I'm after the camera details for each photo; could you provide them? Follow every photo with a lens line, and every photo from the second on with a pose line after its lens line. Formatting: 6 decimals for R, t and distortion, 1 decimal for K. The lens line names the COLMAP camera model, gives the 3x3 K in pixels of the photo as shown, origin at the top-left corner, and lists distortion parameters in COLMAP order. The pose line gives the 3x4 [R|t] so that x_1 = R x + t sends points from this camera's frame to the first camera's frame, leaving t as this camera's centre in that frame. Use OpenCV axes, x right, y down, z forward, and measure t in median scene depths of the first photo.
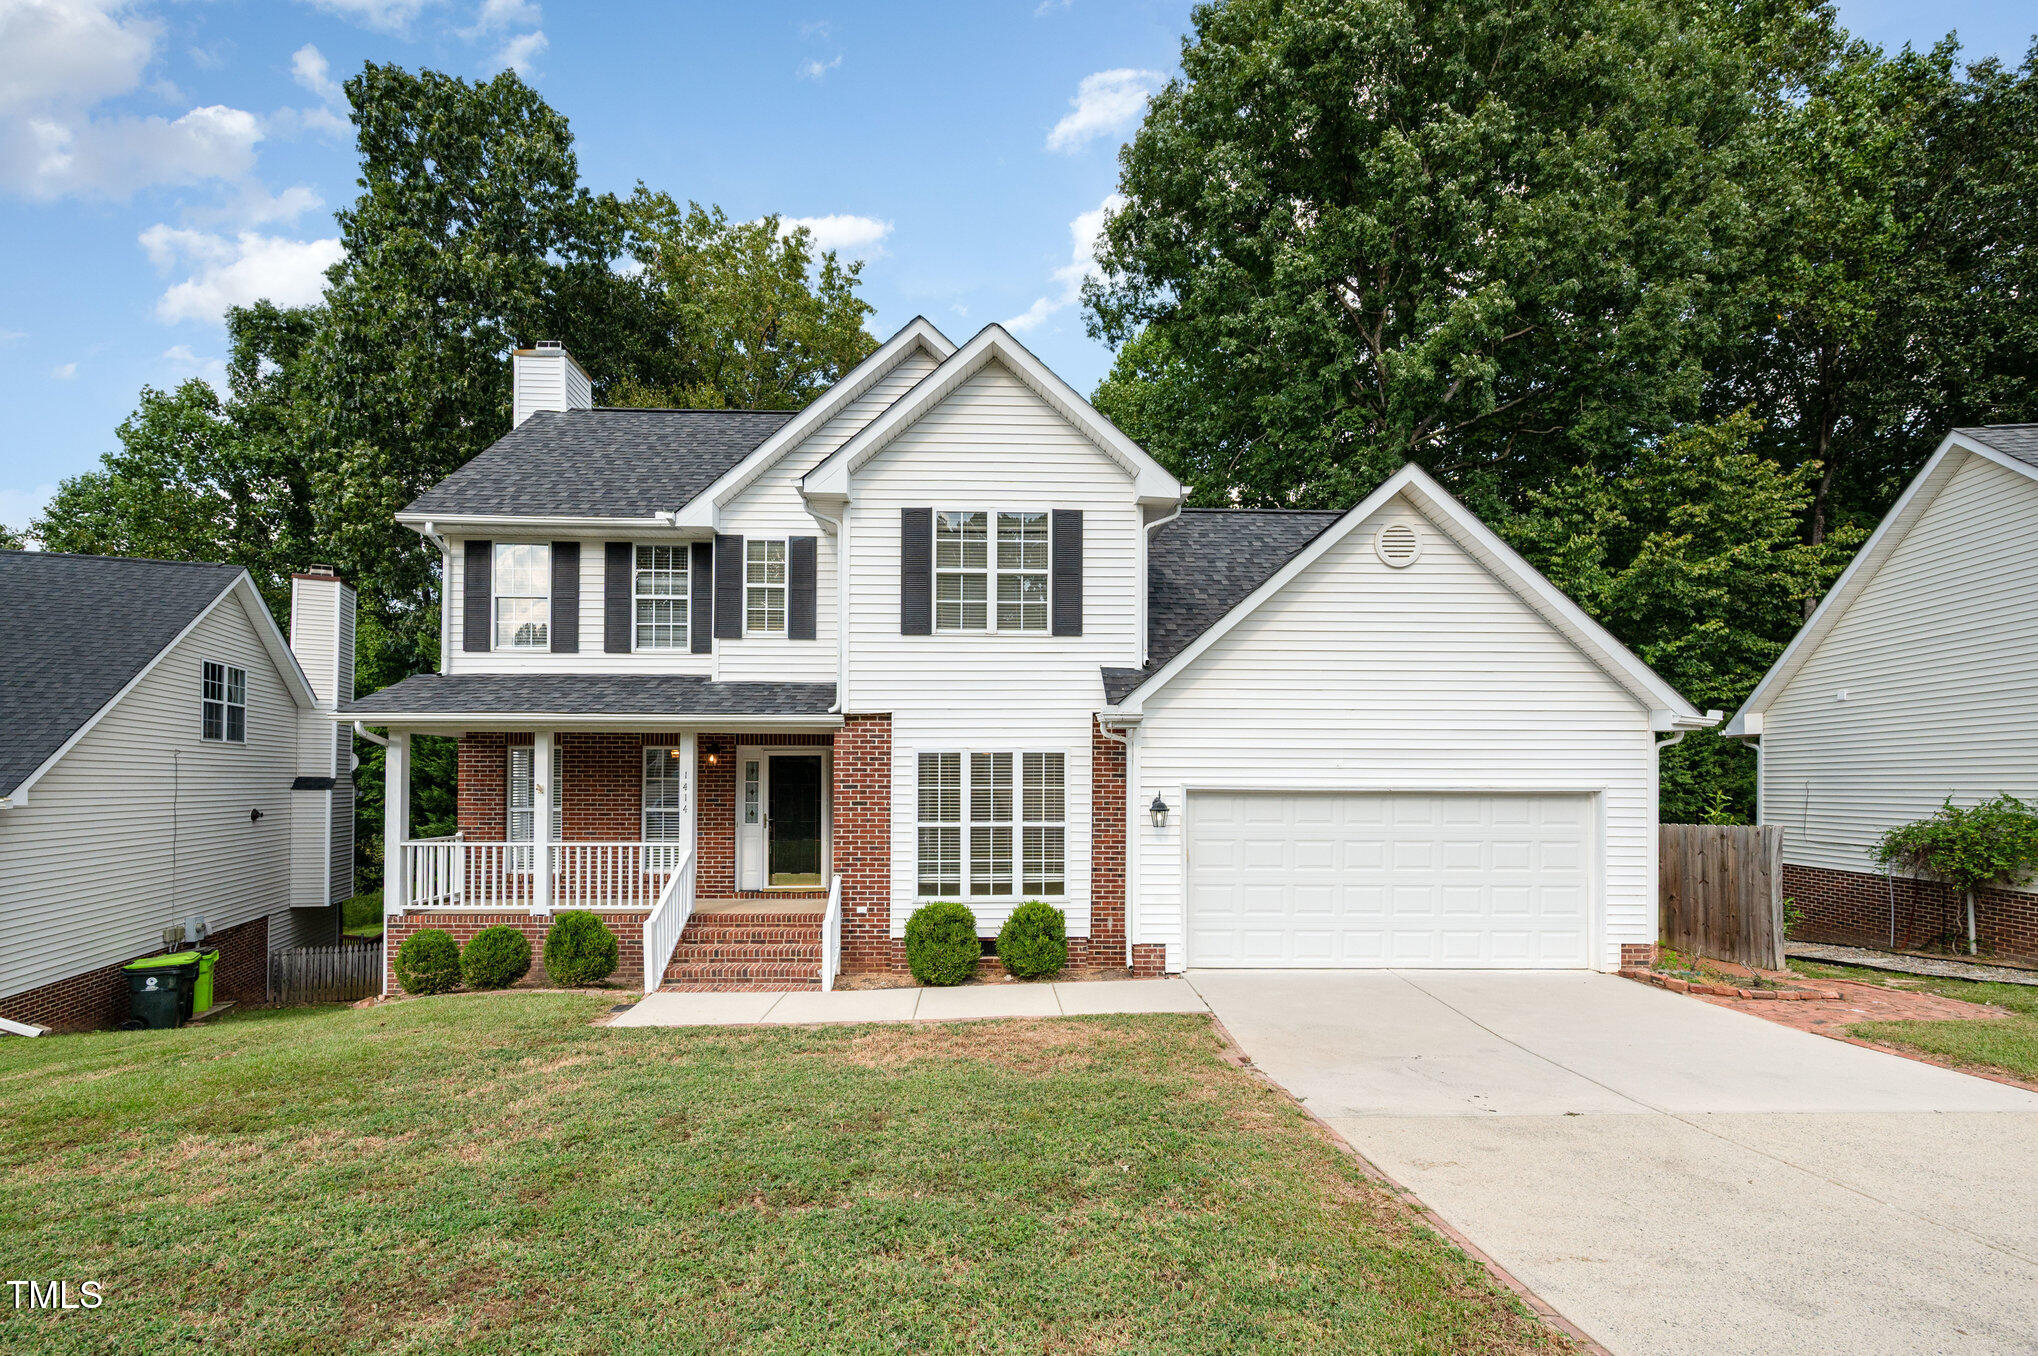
lens RADIAL K [[798.0, 0, 1019.0], [0, 798.0, 716.8], [0, 0, 1]] dist [0.001484, 0.000029]
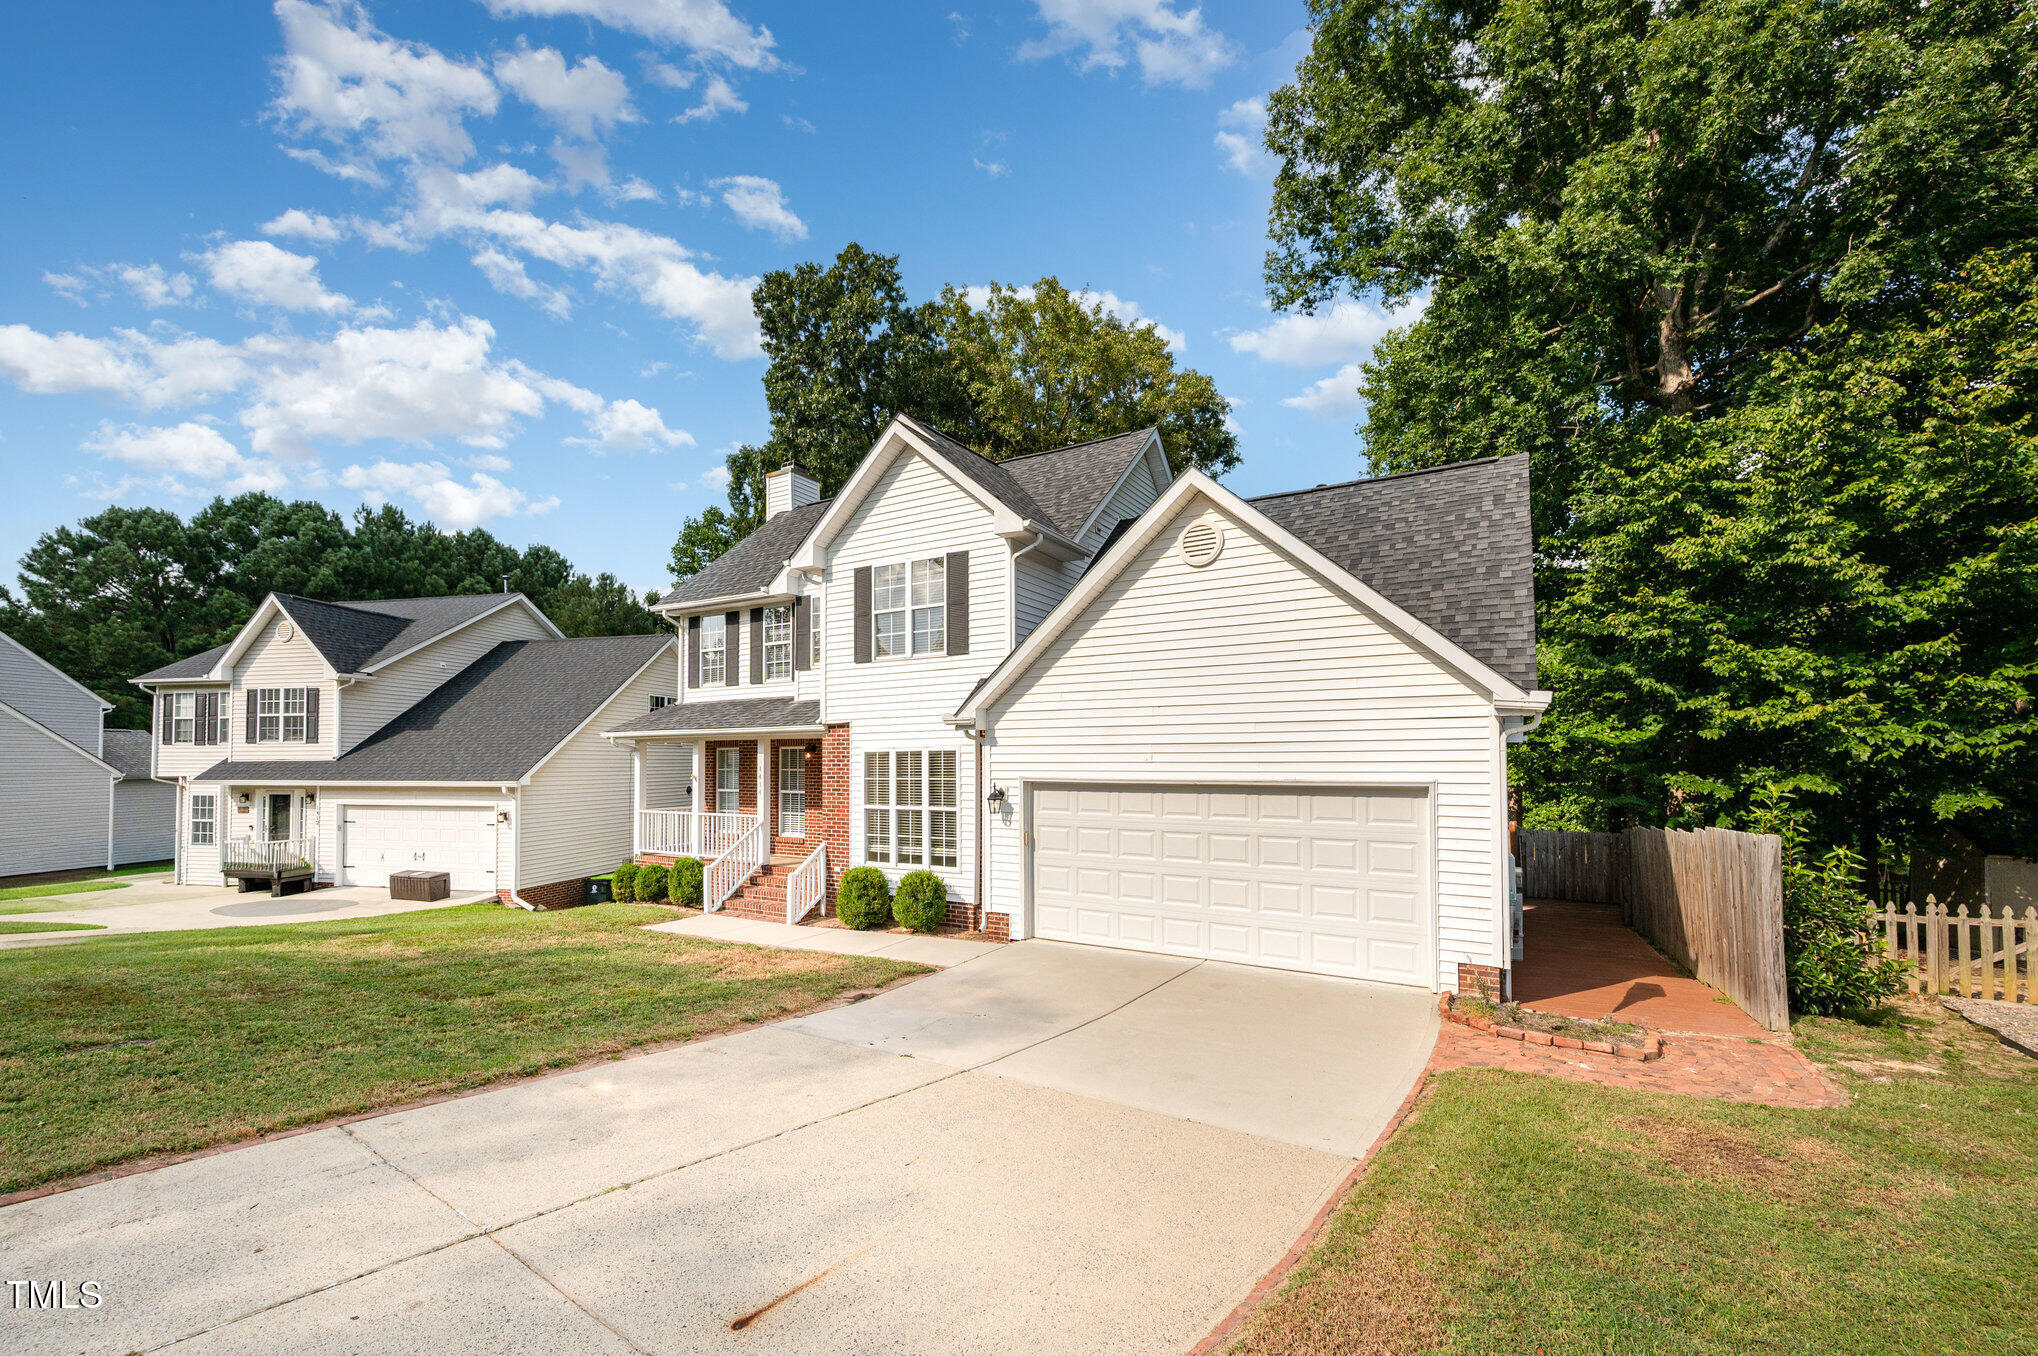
lens RADIAL K [[804.3, 0, 1019.0], [0, 804.3, 678.0], [0, 0, 1]] dist [-0.001391, -0.000039]
pose [[0.853758, -0.058341, -0.517391, 0.782824], [0.041094, 0.998153, -0.044741, -0.006518], [0.519045, 0.016937, 0.854579, -0.005011]]
